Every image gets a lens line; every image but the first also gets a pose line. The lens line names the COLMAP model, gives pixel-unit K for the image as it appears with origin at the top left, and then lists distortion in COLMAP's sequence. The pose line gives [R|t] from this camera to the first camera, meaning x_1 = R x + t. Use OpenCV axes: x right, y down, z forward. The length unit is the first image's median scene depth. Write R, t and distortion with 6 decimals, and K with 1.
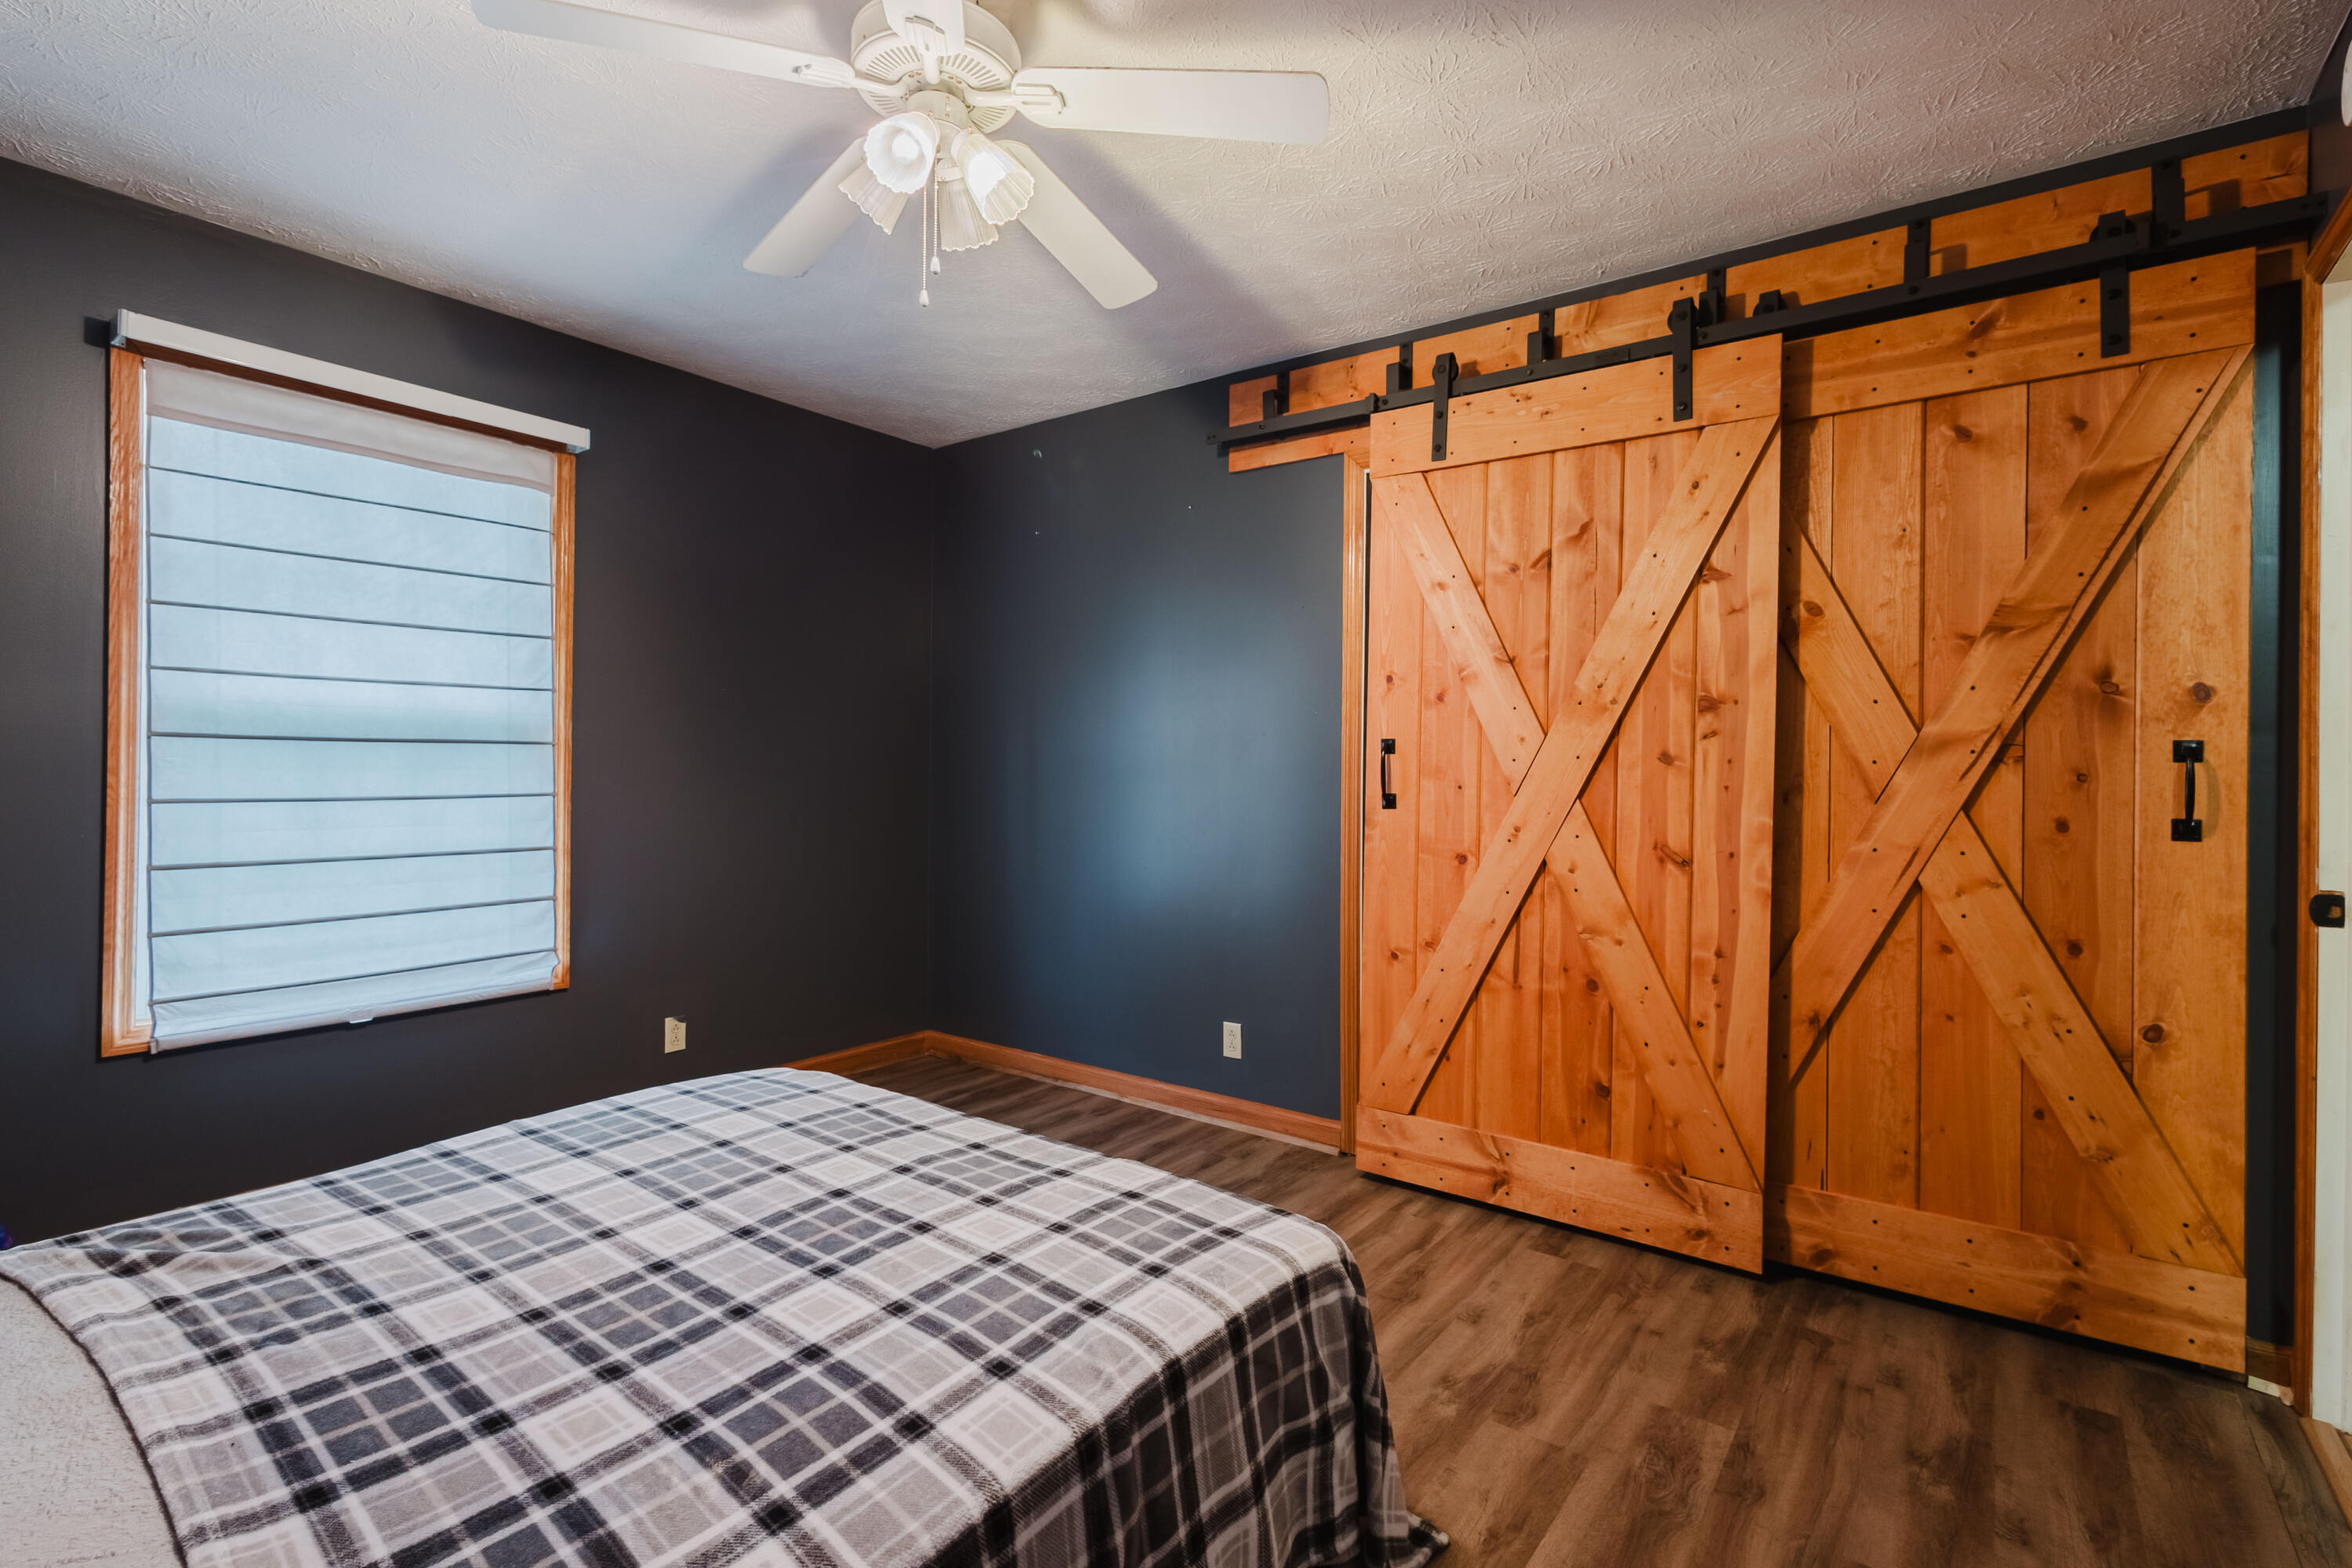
lens RADIAL K [[1084.6, 0, 1176.9], [0, 1084.6, 778.6], [0, 0, 1]] dist [0.012968, -0.003972]
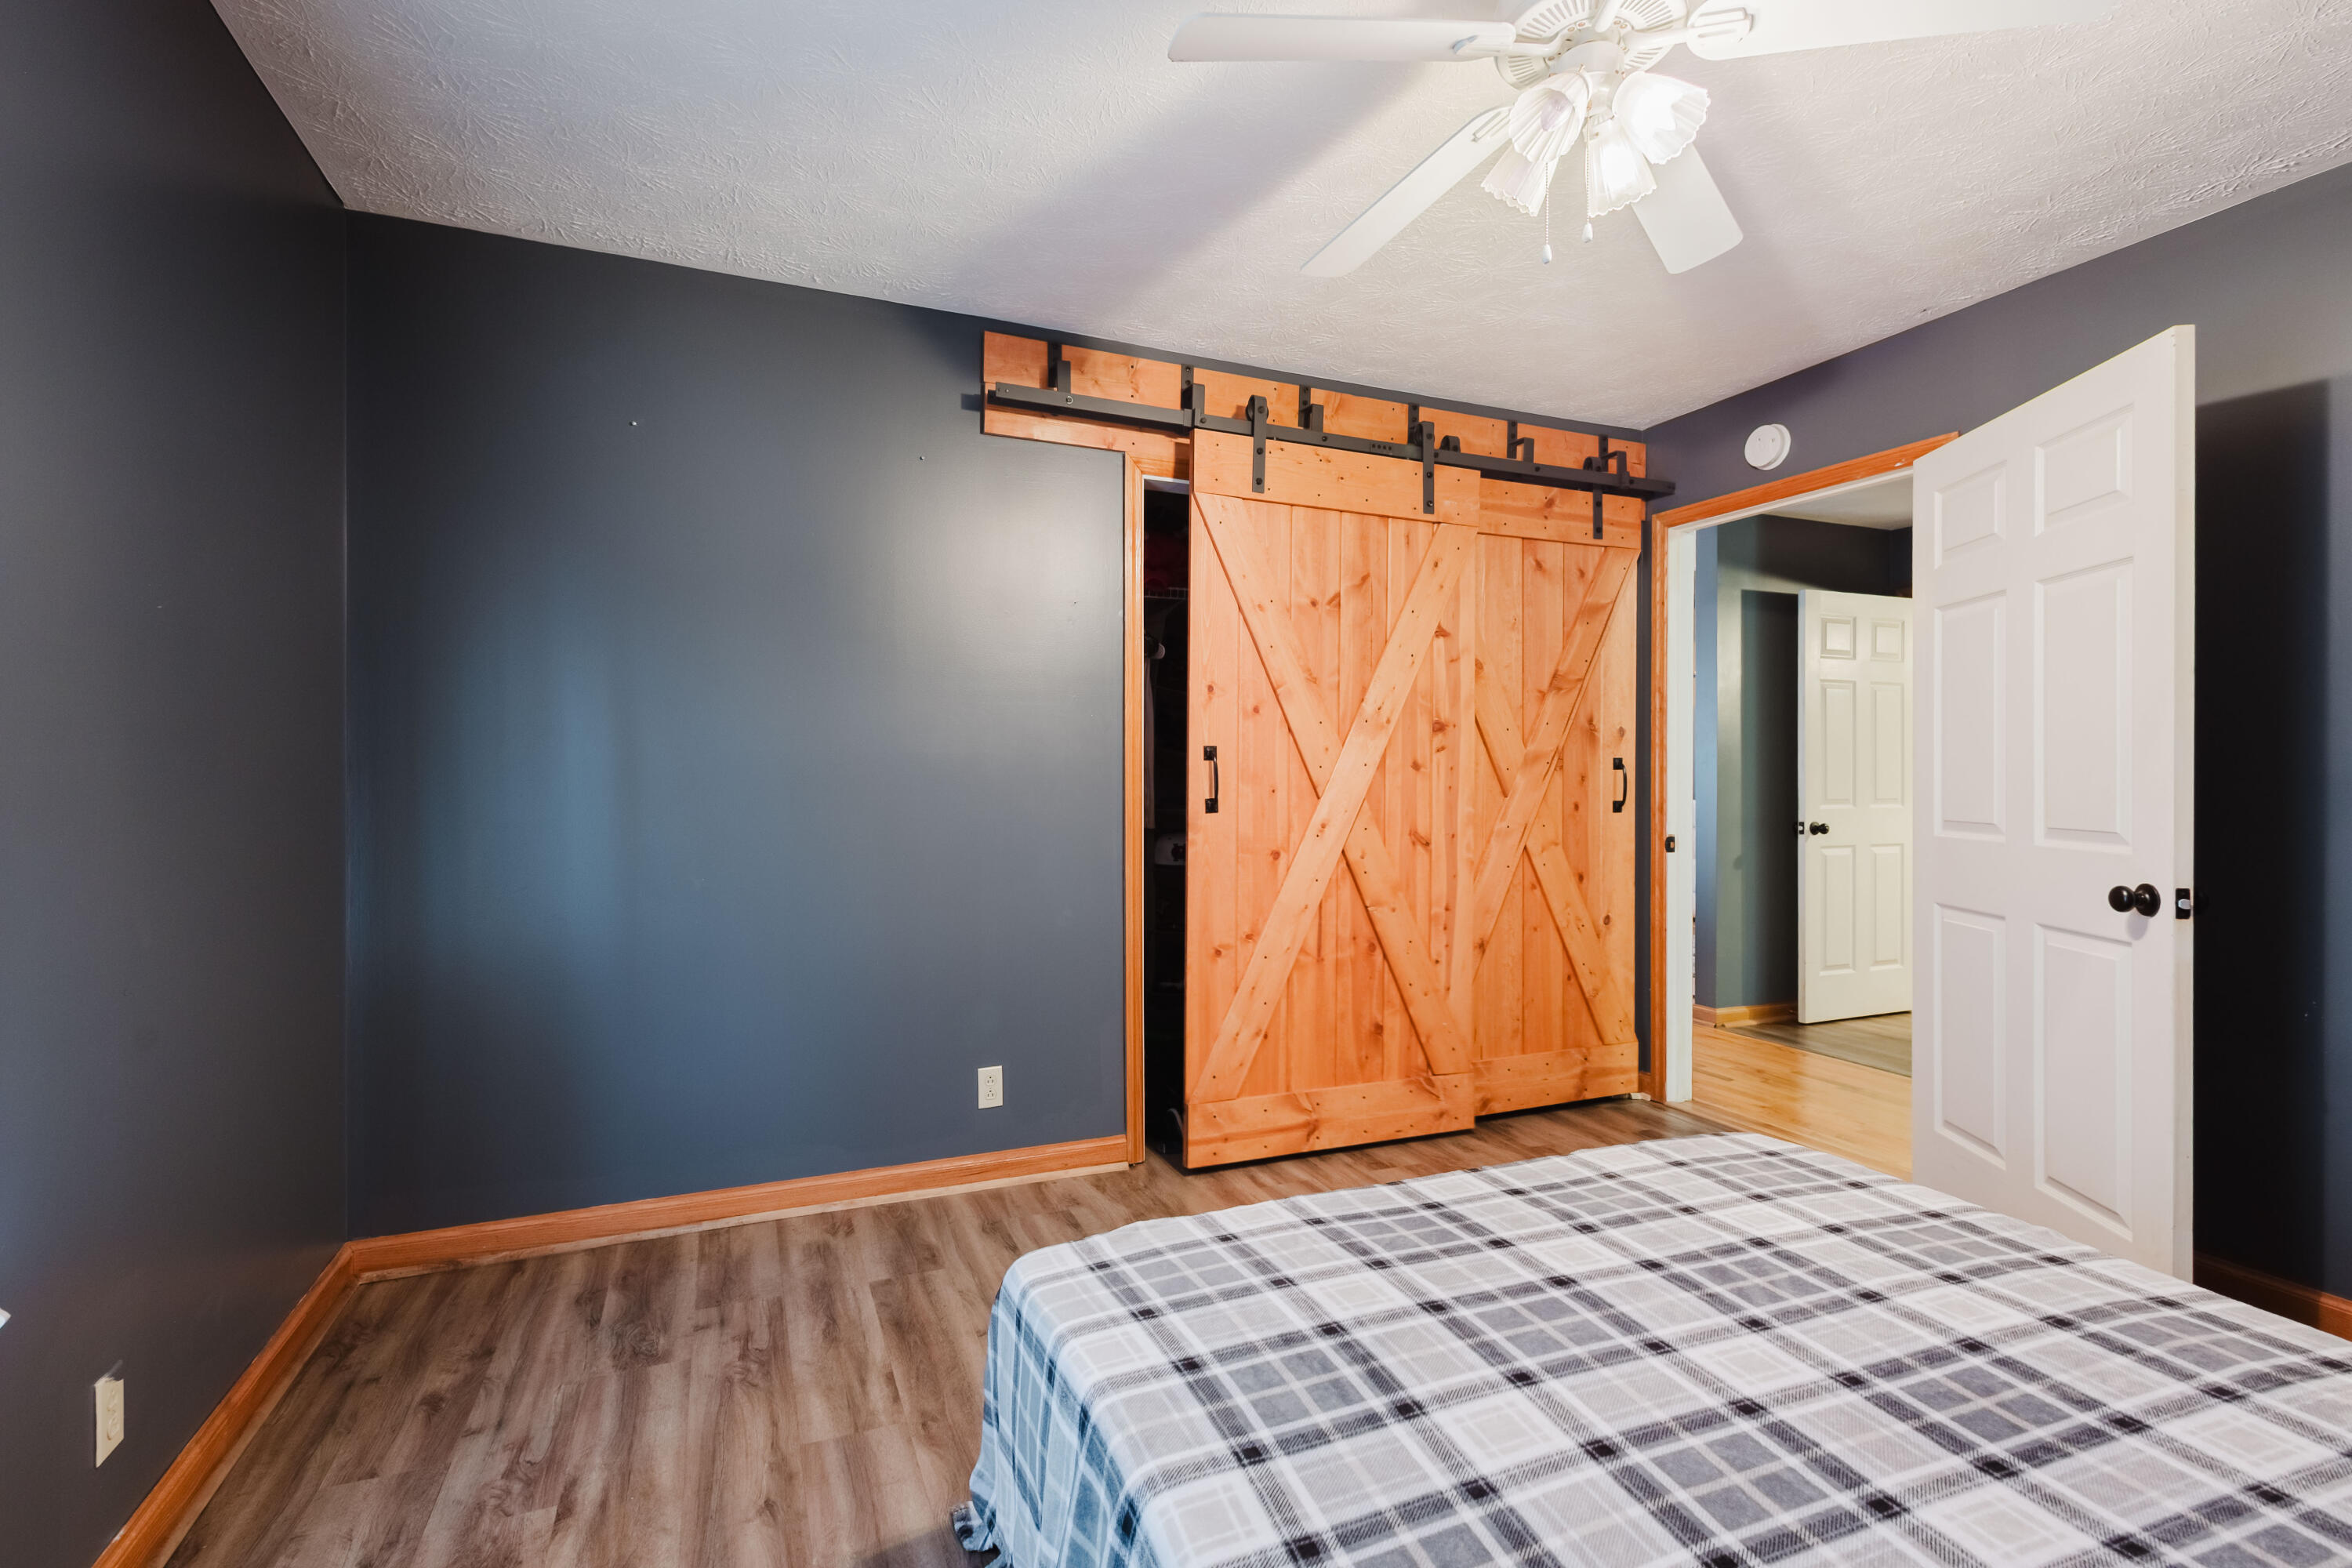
lens RADIAL K [[1077.3, 0, 1170.8], [0, 1077.3, 783.5], [0, 0, 1]] dist [0.006940, -0.000680]
pose [[0.513348, -0.013399, 0.858076, -0.842117], [0.008468, 0.999909, 0.010548, -0.014088], [-0.858139, 0.001851, 0.513414, 0.592672]]
